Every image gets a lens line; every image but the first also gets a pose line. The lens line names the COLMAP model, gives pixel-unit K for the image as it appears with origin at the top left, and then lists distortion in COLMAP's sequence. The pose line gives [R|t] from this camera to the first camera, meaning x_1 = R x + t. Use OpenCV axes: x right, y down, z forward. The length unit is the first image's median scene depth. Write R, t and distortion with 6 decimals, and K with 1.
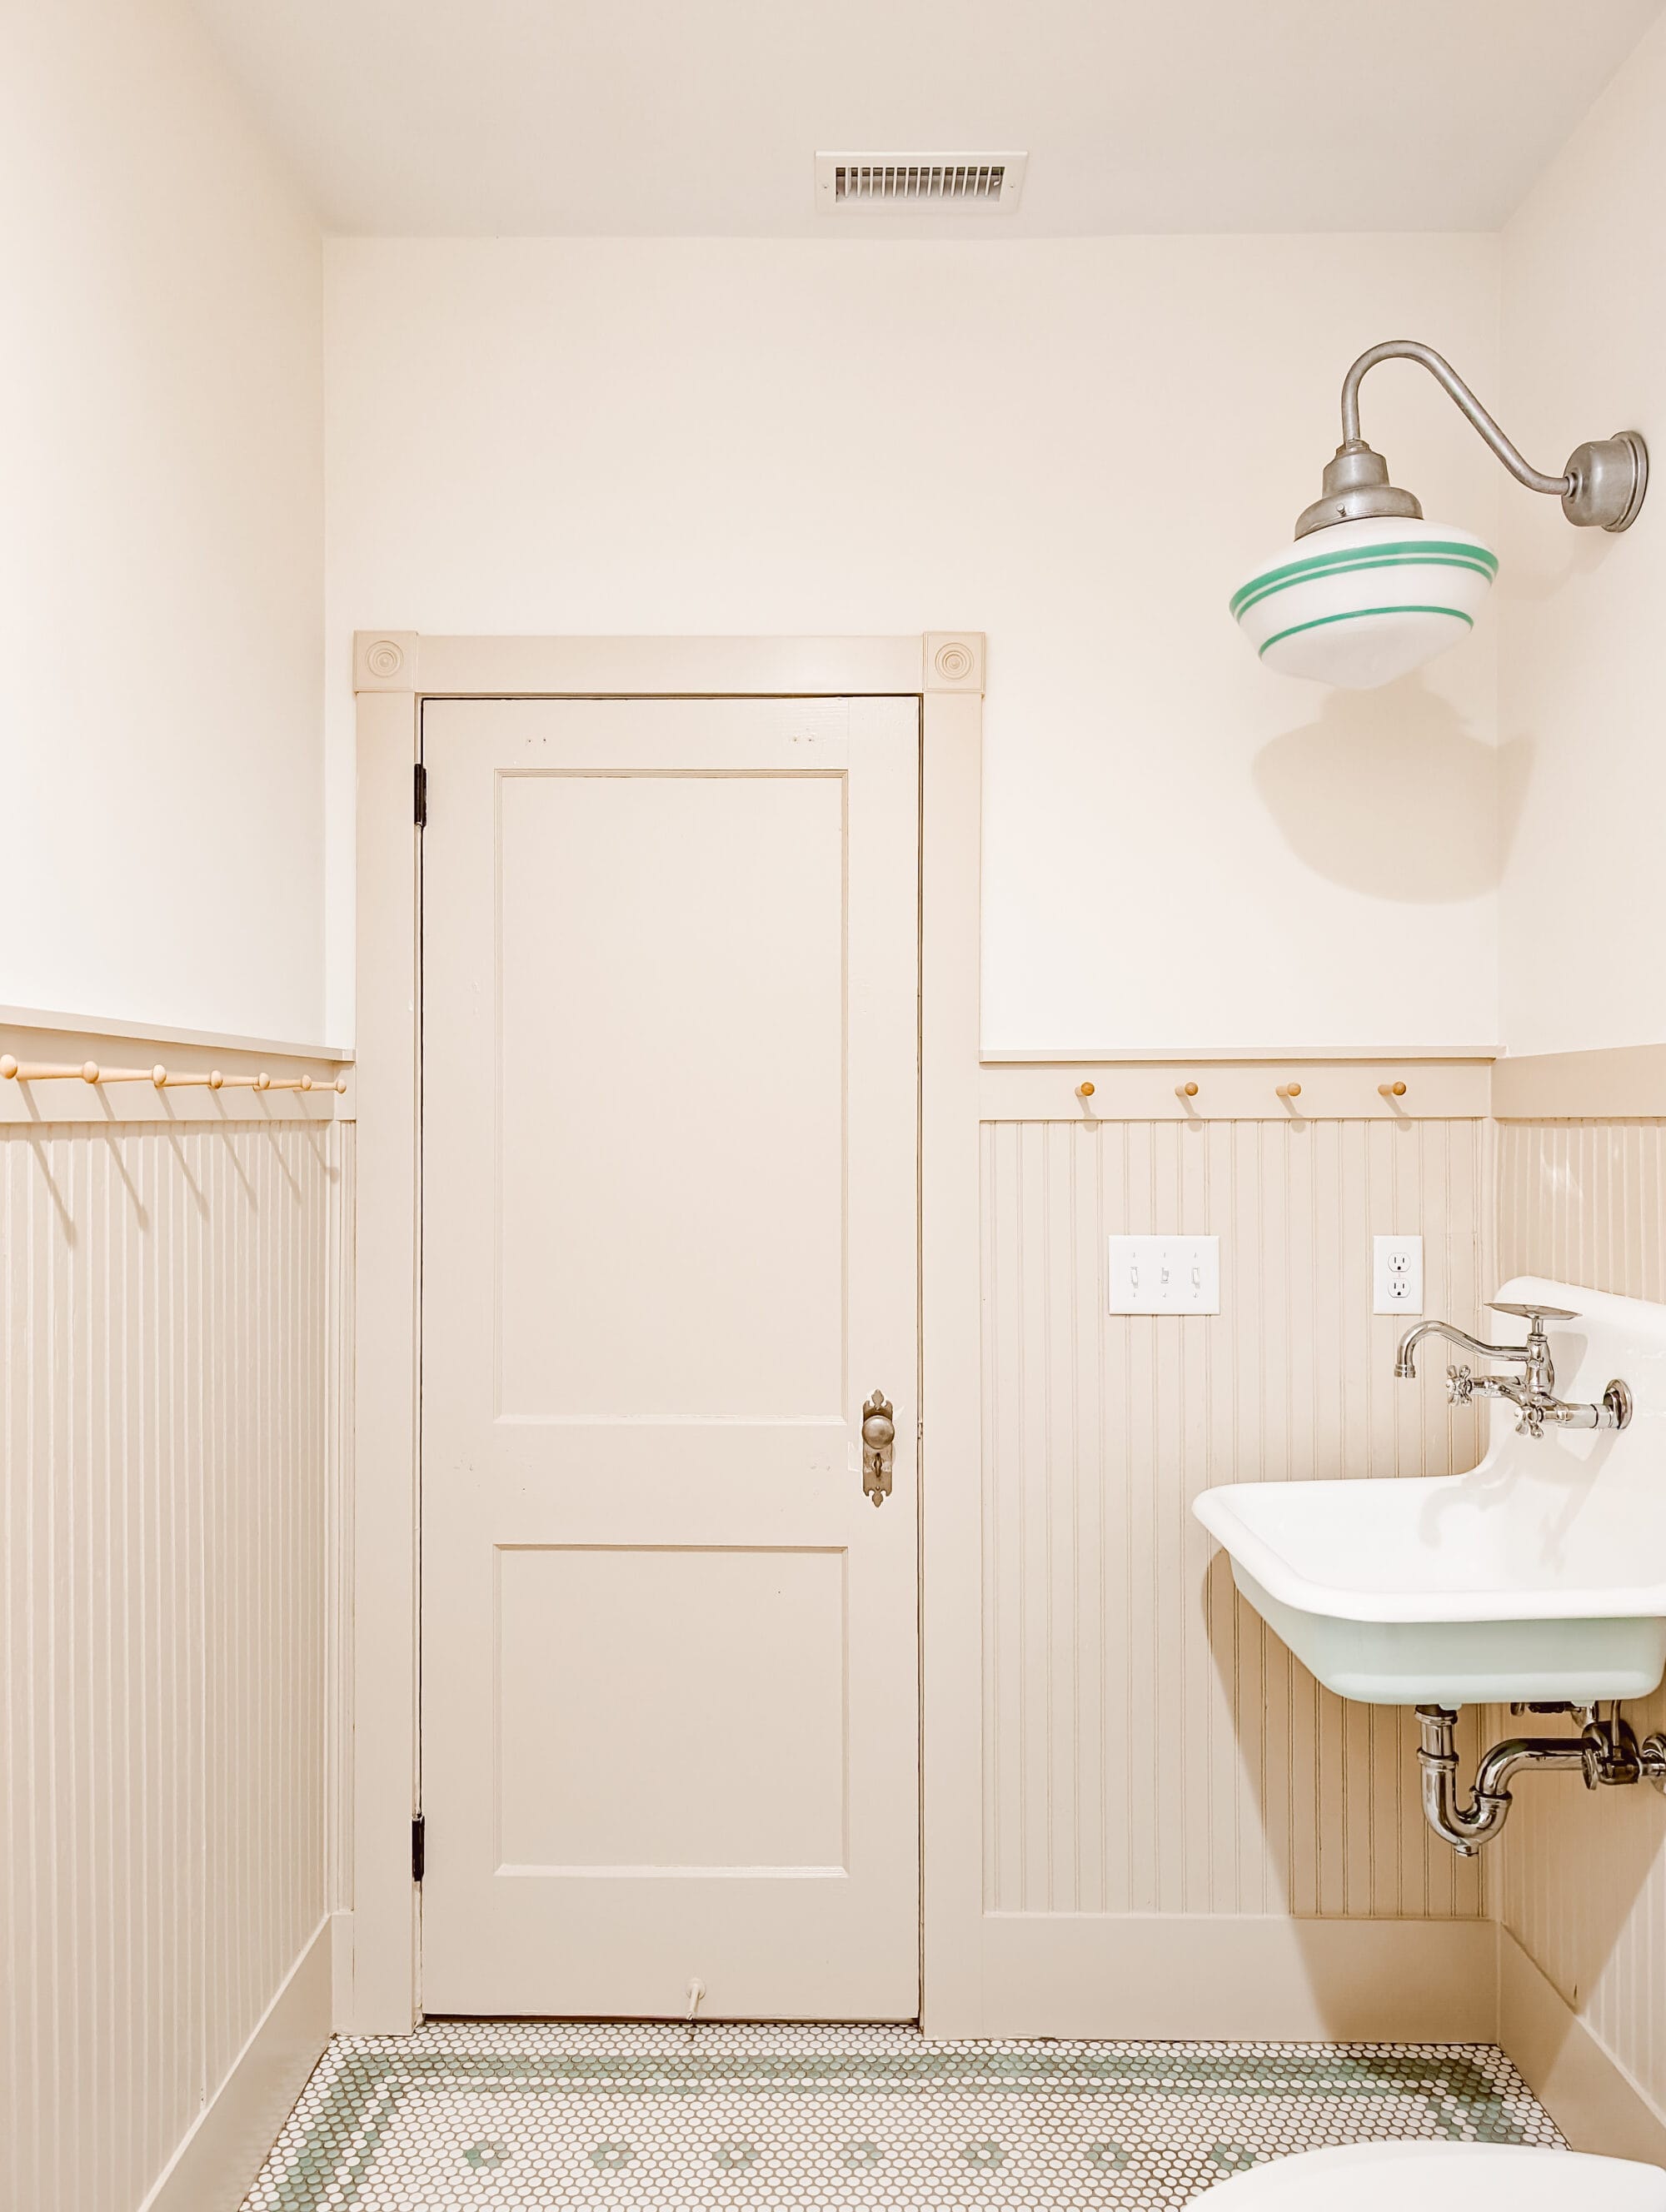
lens RADIAL K [[1588.8, 0, 834.1], [0, 1588.8, 1115.0], [0, 0, 1]] dist [0.019258, -0.013243]
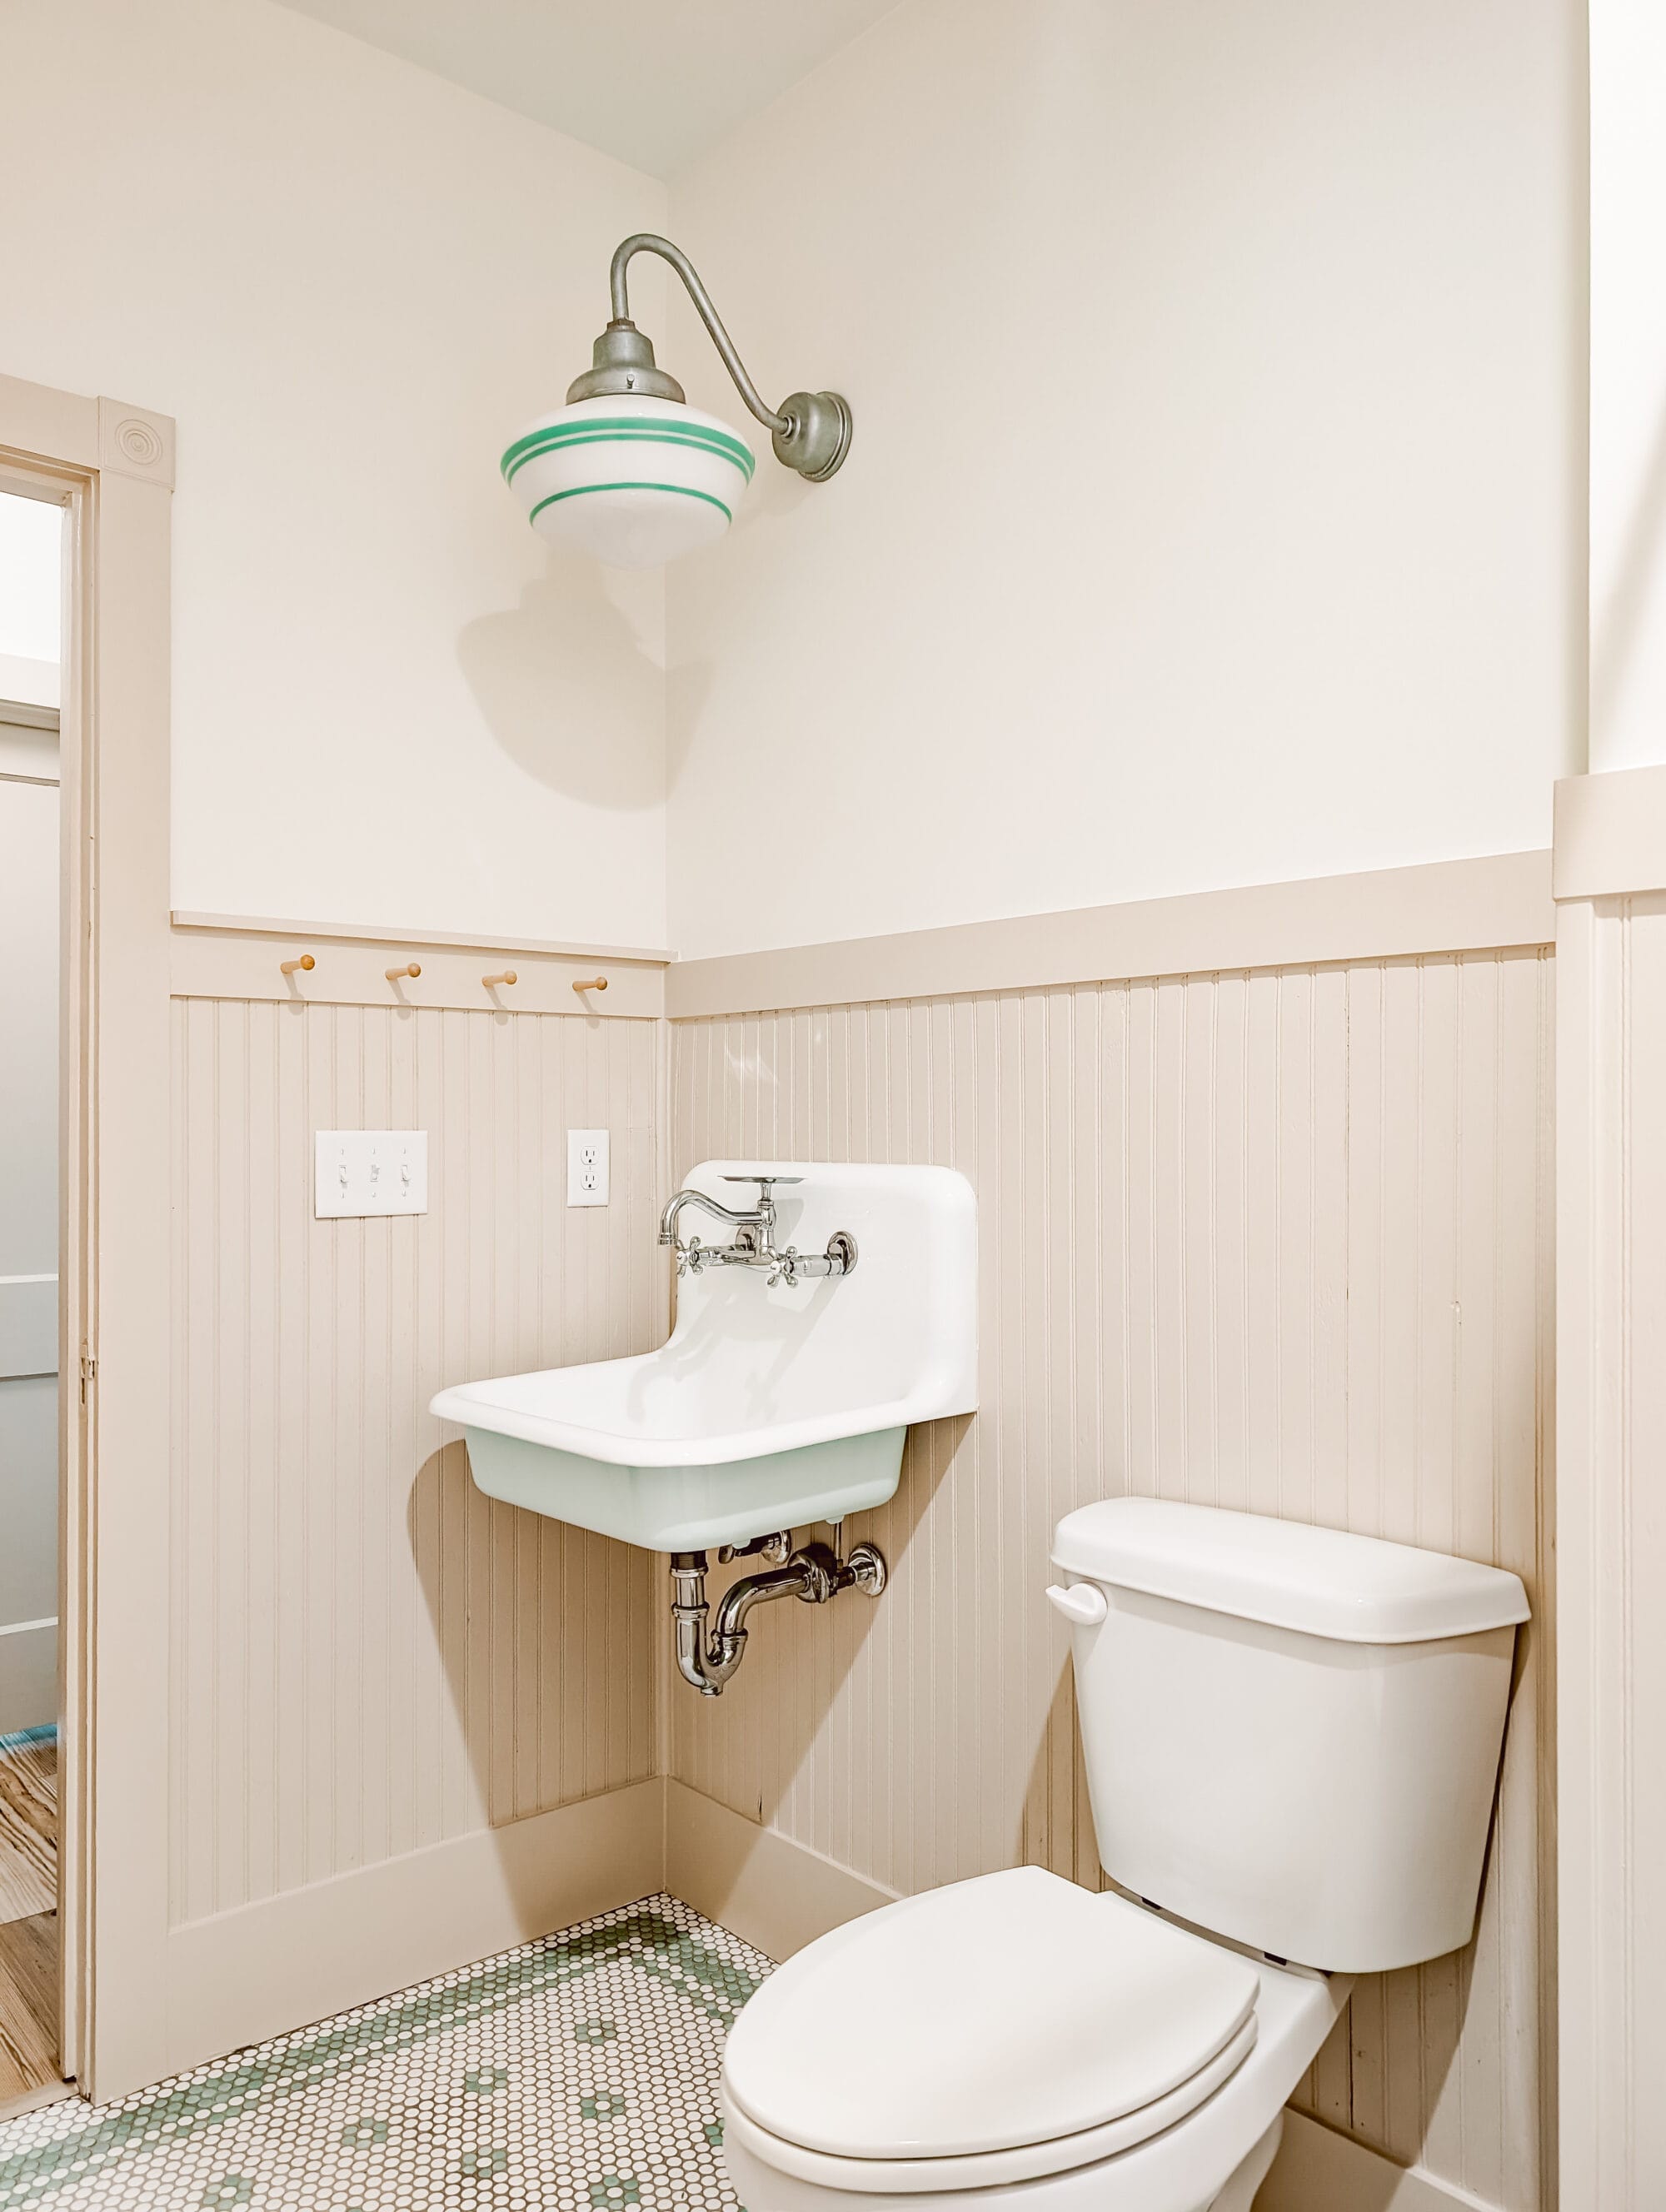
lens RADIAL K [[1588.8, 0, 834.1], [0, 1588.8, 1115.0], [0, 0, 1]] dist [0.019258, -0.013243]
pose [[0.756247, 0.002076, 0.654283, -0.203746], [-0.003227, 0.999995, 0.000556, 0.068489], [-0.654279, -0.002531, 0.756249, 0.133322]]
